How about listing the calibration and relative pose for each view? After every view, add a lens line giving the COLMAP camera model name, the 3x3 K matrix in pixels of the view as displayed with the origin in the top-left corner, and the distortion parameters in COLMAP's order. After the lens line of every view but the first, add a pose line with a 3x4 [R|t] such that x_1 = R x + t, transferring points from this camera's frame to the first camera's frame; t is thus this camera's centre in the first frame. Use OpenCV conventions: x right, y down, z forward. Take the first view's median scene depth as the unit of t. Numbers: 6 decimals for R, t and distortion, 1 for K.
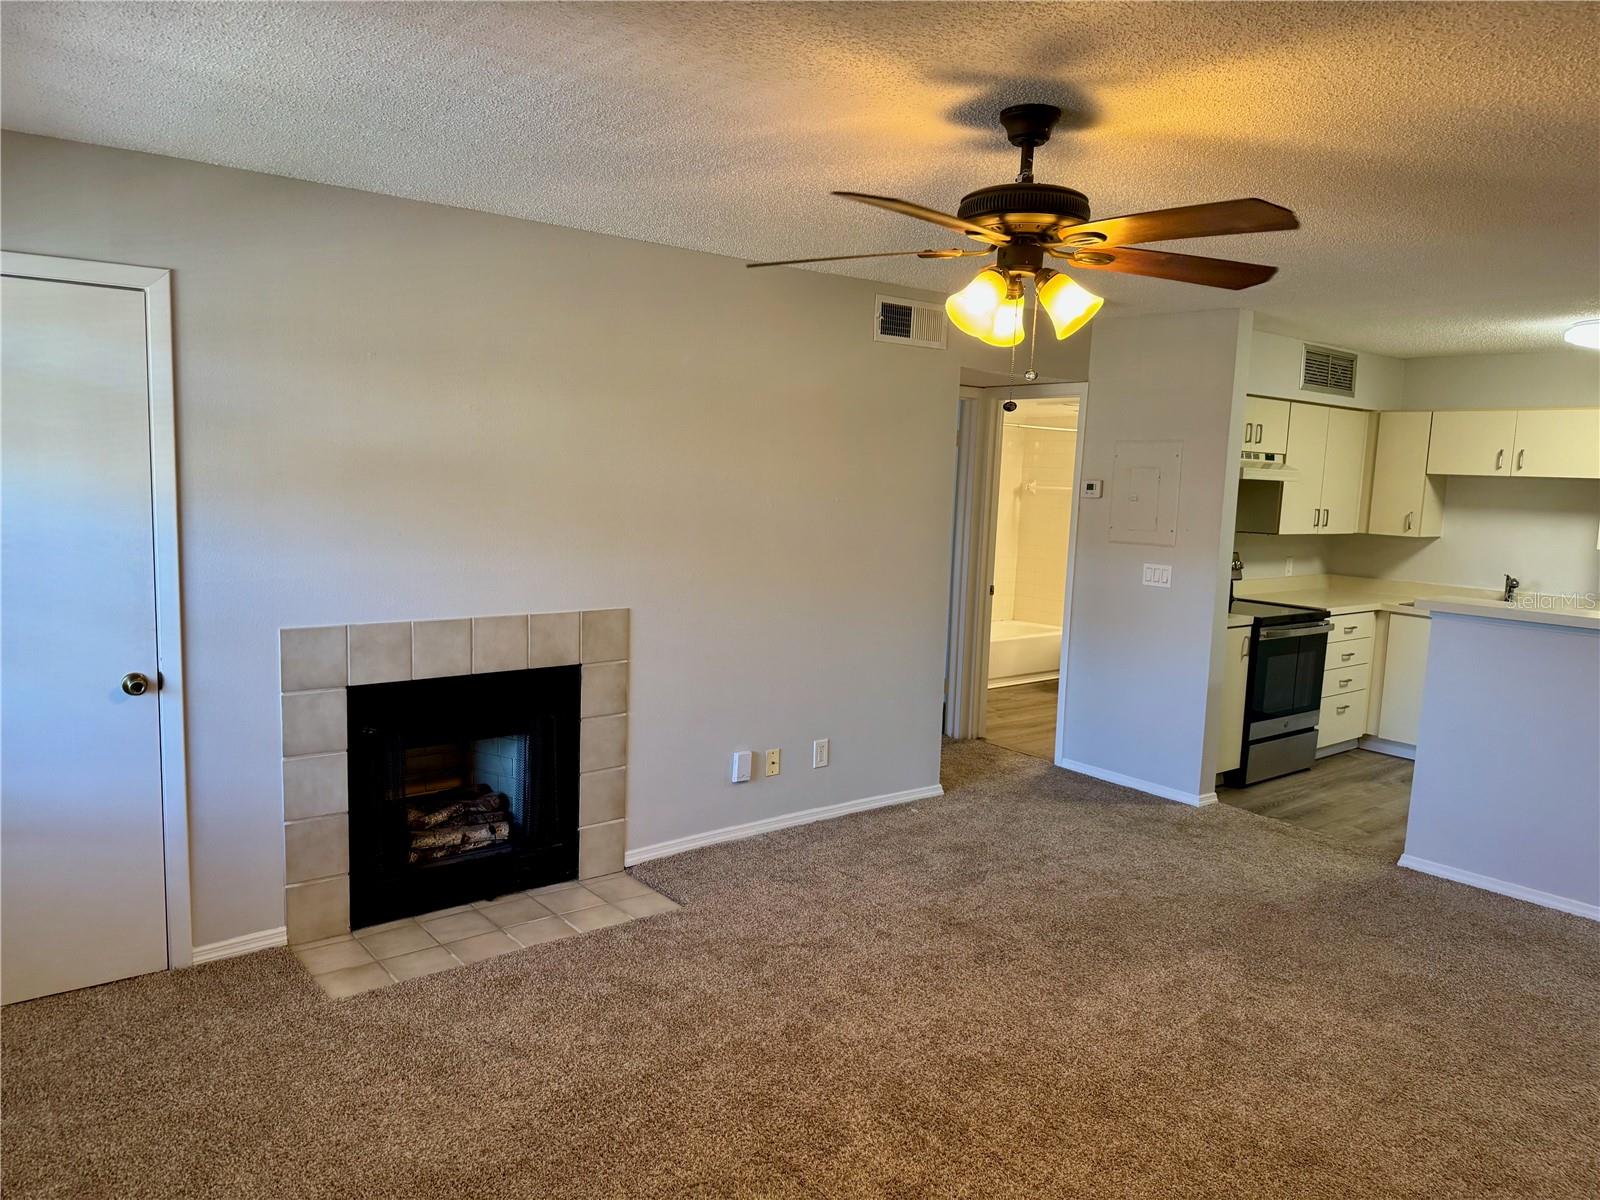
lens RADIAL K [[1129.2, 0, 798.7], [0, 1129.2, 604.8], [0, 0, 1]] dist [0.005555, -0.008028]
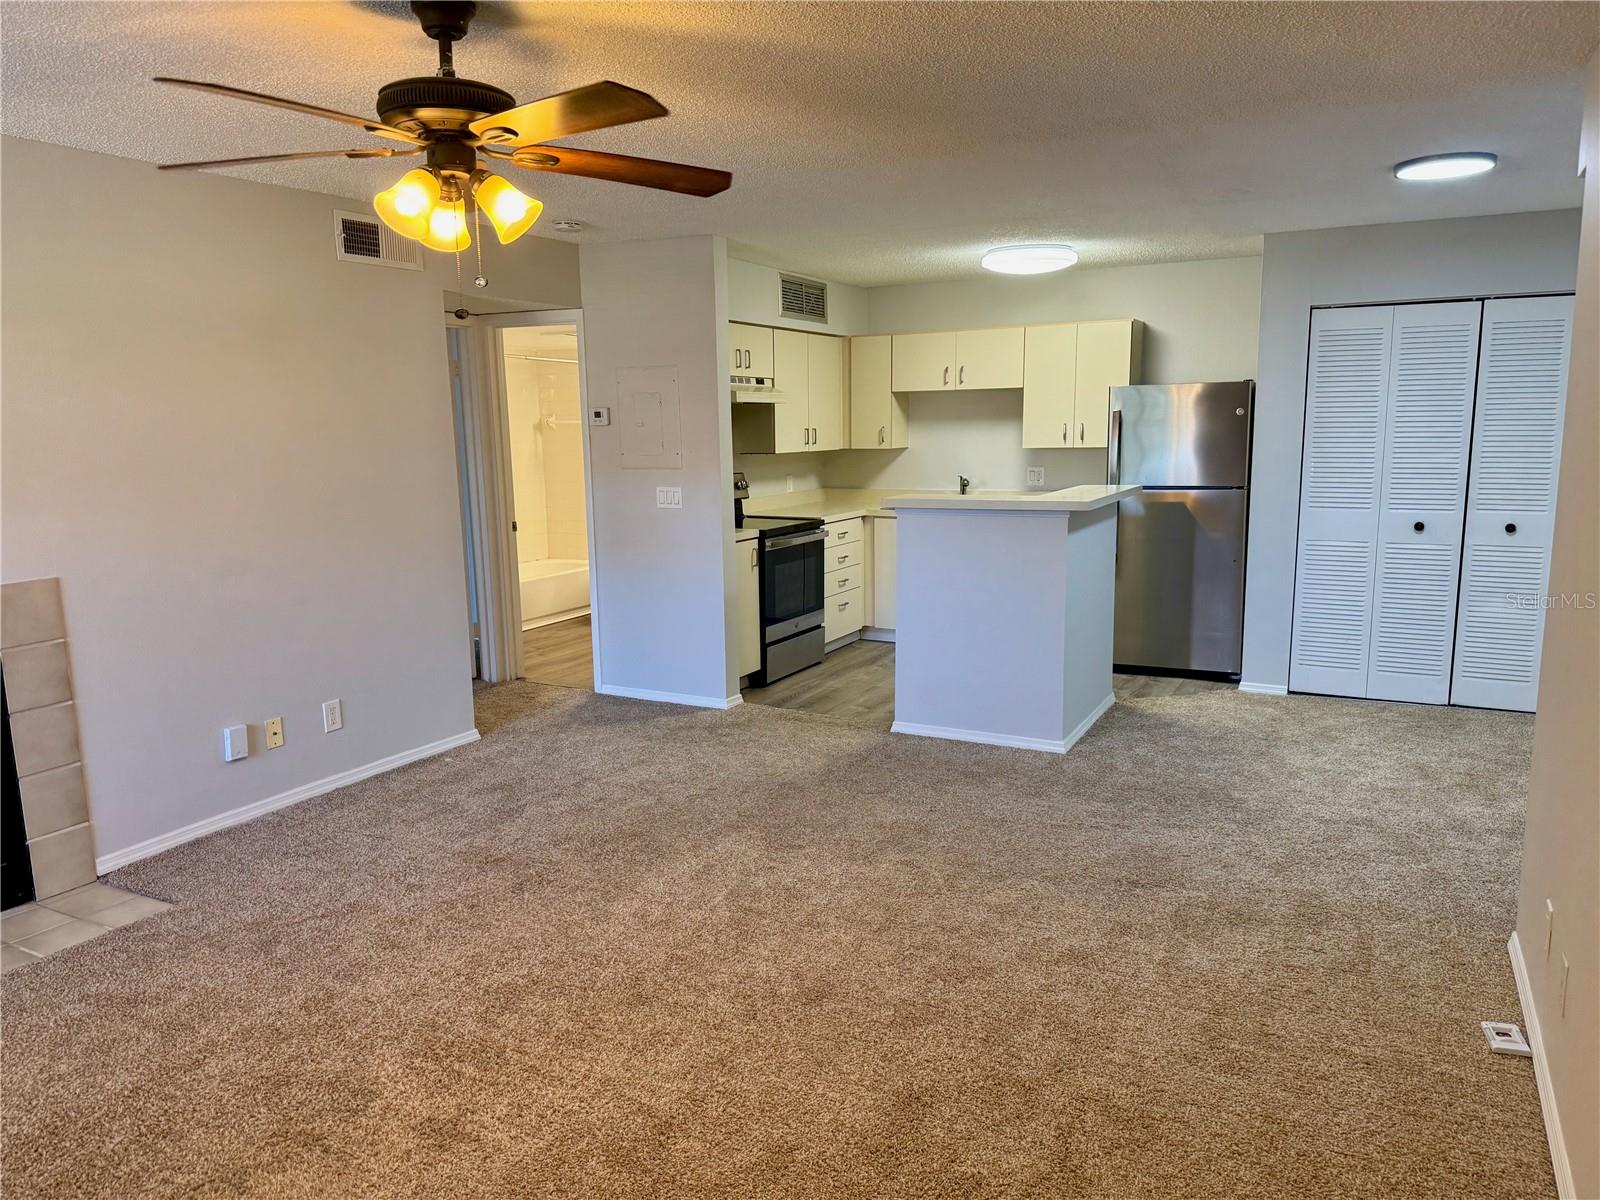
lens RADIAL K [[1111.7, 0, 803.1], [0, 1111.7, 605.8], [0, 0, 1]] dist [0.121862, -0.195466]
pose [[0.917646, -0.114819, 0.380450, 0.026426], [0.095863, 0.993036, 0.068474, 0.014114], [-0.385663, -0.026364, 0.922263, -0.005124]]
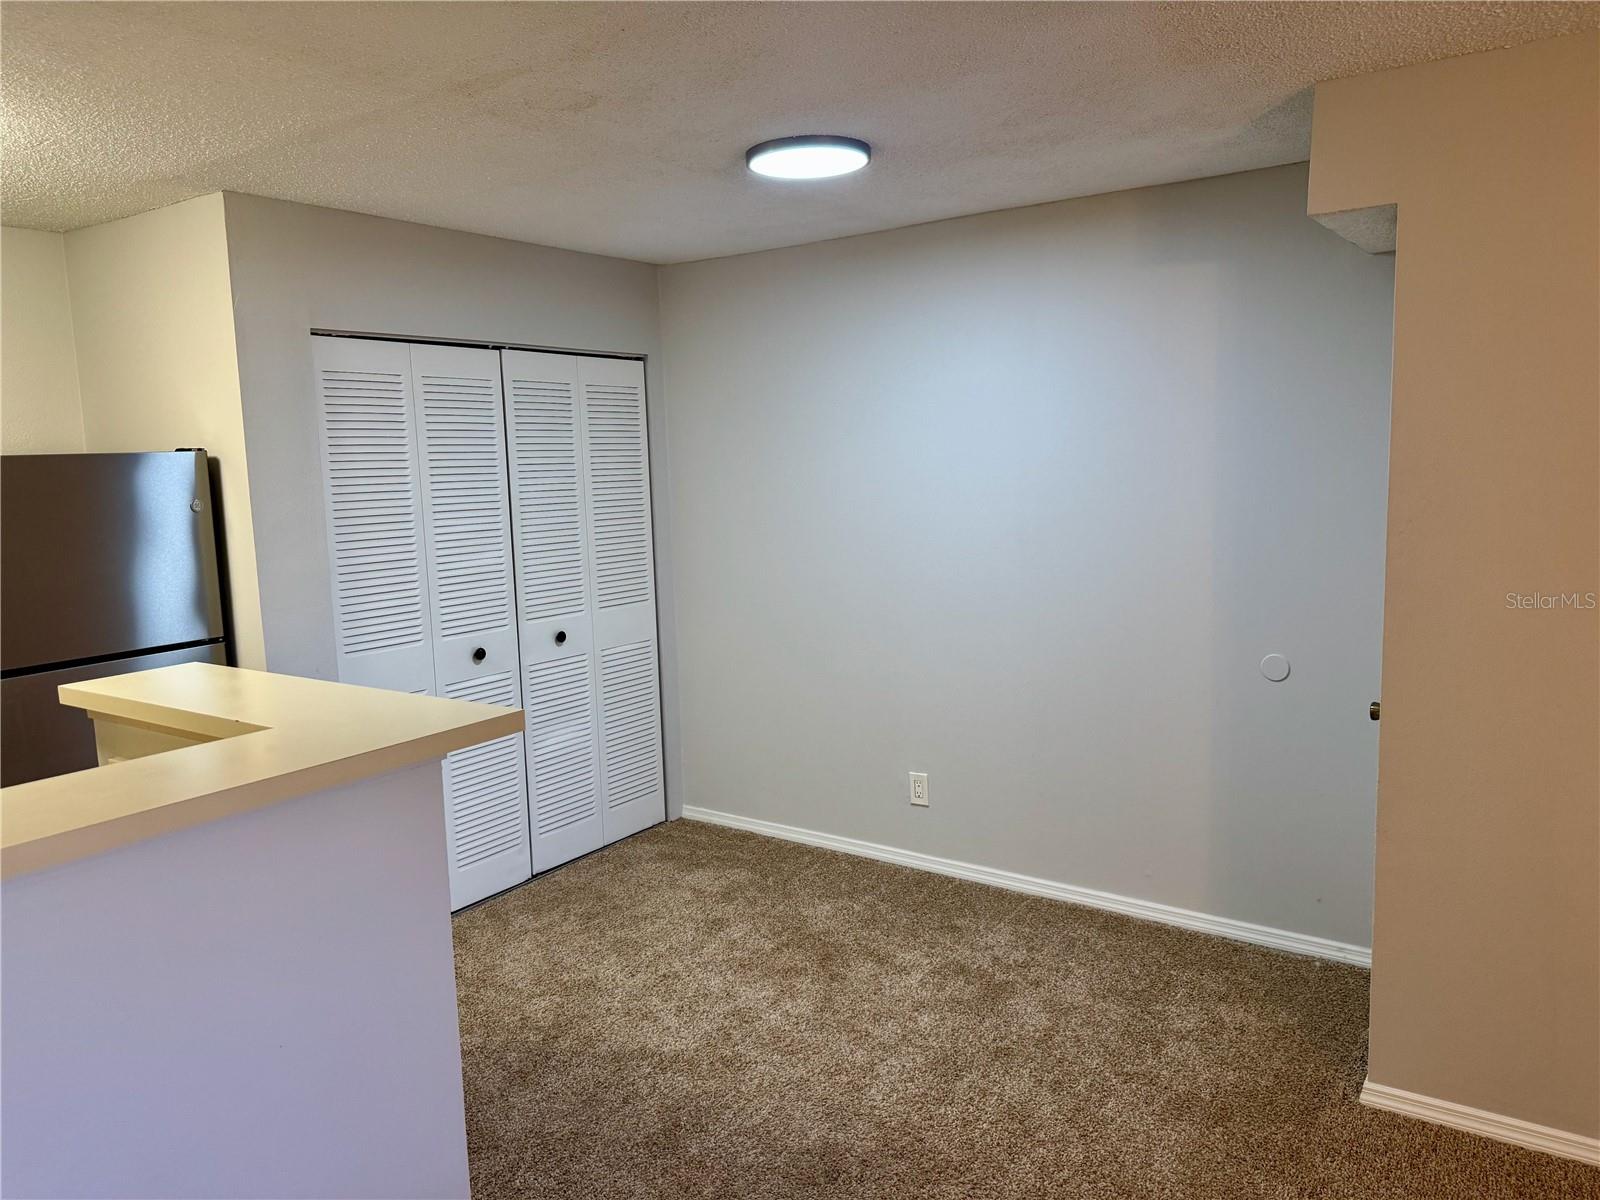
lens RADIAL K [[1110.3, 0, 800.0], [0, 1110.3, 600.0], [0, 0, 1]] dist [0.104989, -0.193188]
pose [[-0.271411, -0.147976, 0.951020, 0.181451], [0.138941, 0.971736, 0.190852, -0.072296], [-0.952382, 0.183935, -0.243180, 0.655820]]
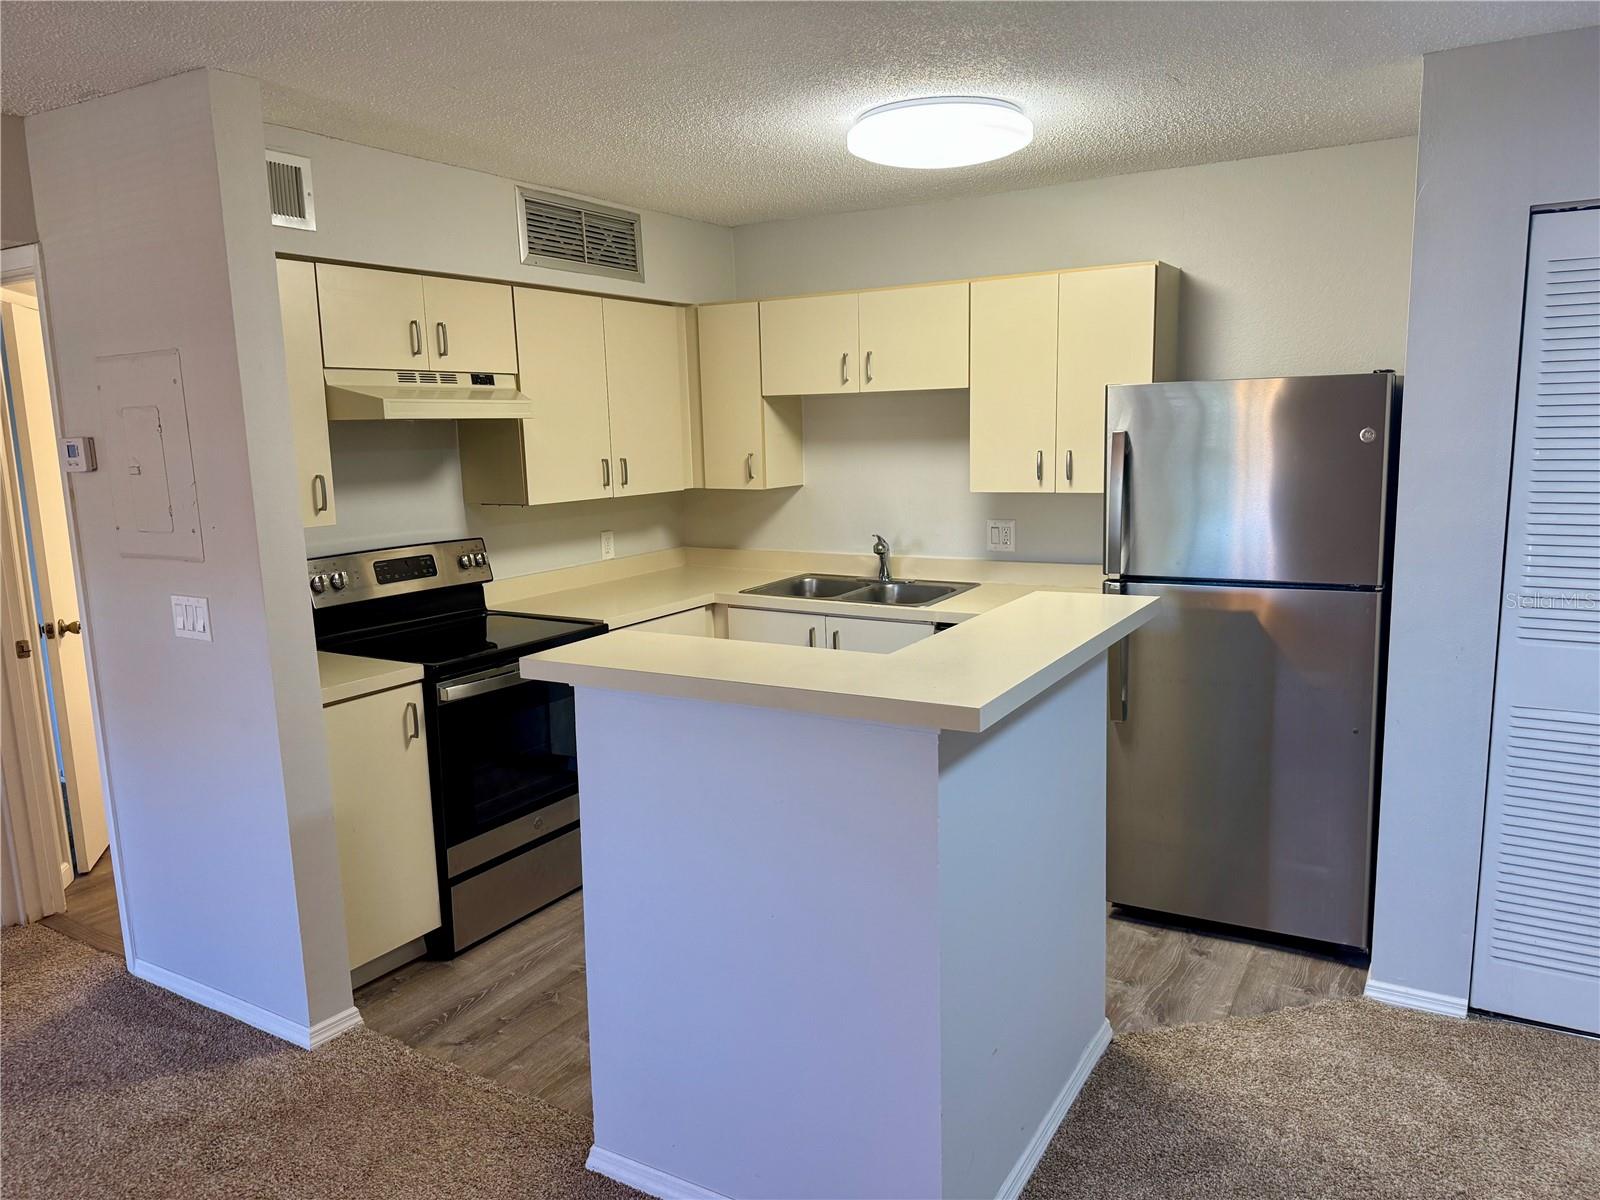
lens RADIAL K [[1113.0, 0, 818.2], [0, 1113.0, 606.0], [0, 0, 1]] dist [0.115118, -0.195112]
pose [[0.934223, -0.116764, 0.337037, 0.397547], [0.100963, 0.992823, 0.064101, -0.034160], [-0.342103, -0.025856, 0.939307, 0.405231]]
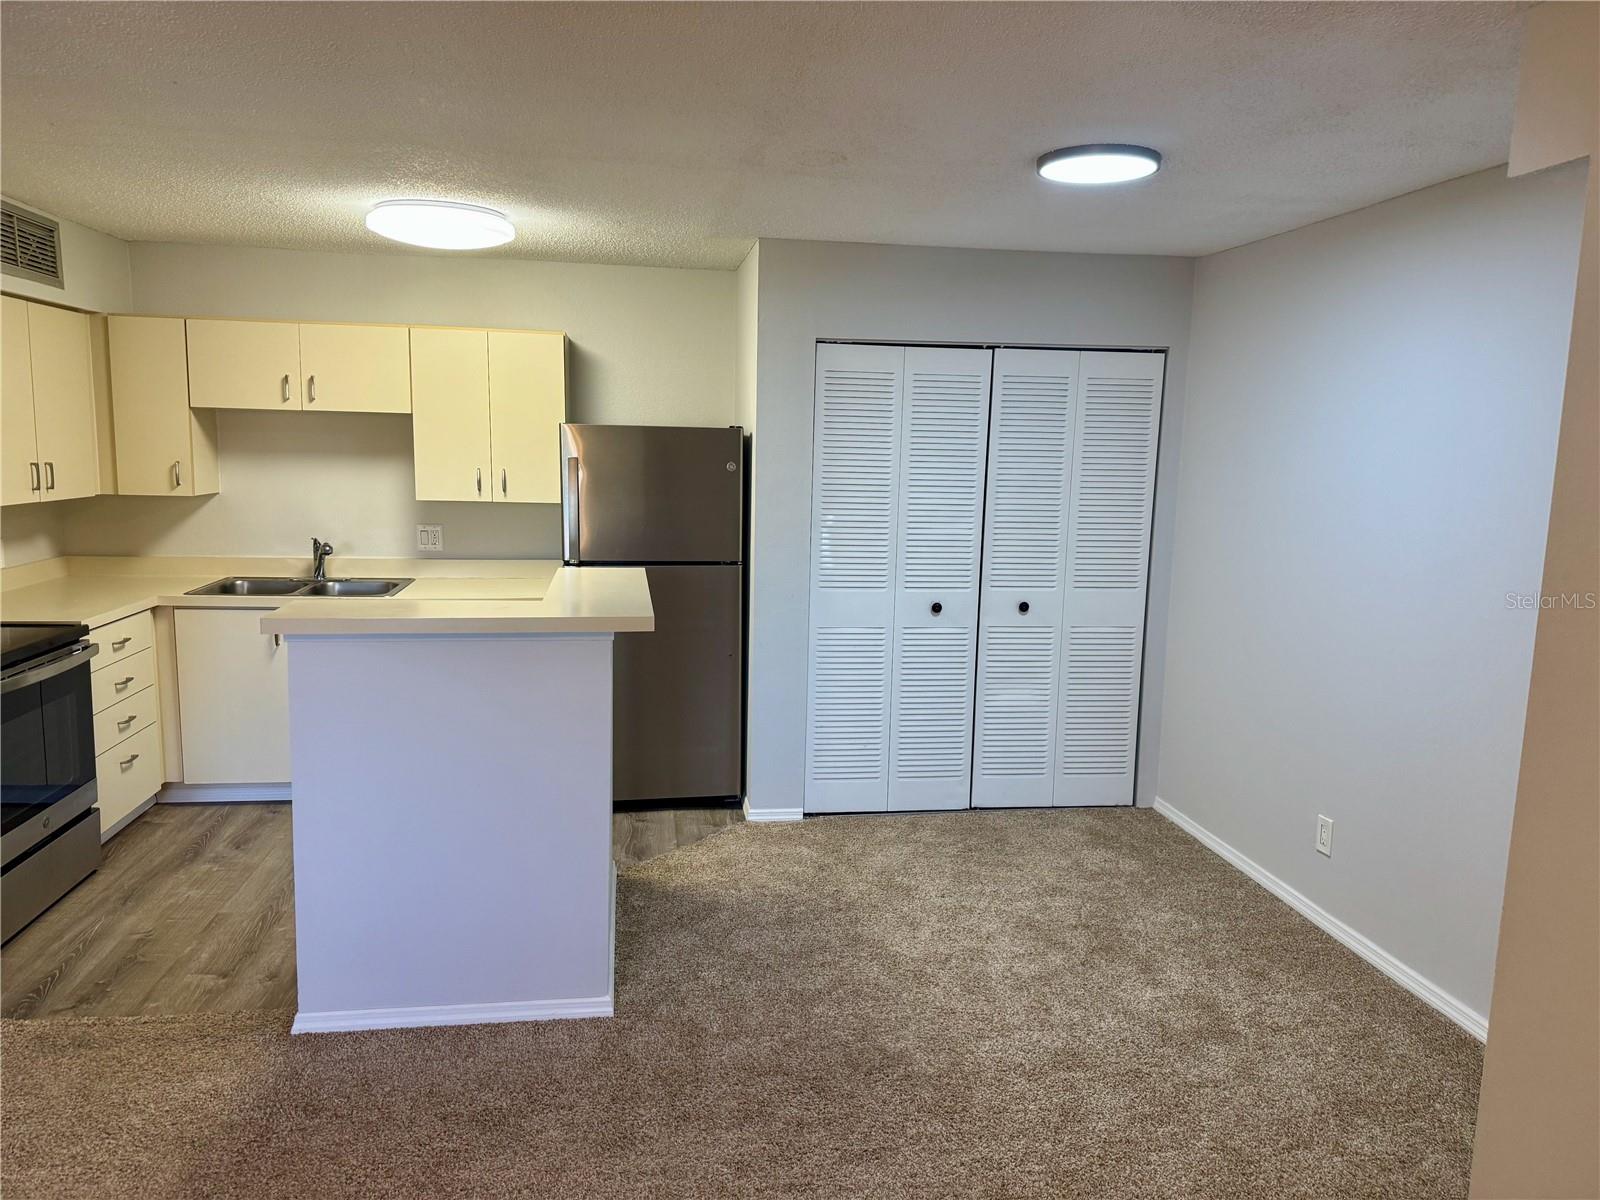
lens RADIAL K [[1117.6, 0, 803.5], [0, 1117.6, 606.2], [0, 0, 1]] dist [0.063839, -0.075057]
pose [[0.503778, -0.150053, 0.850701, 0.141117], [0.098415, 0.988355, 0.116053, -0.041653], [-0.858209, 0.025257, 0.512679, 0.348333]]
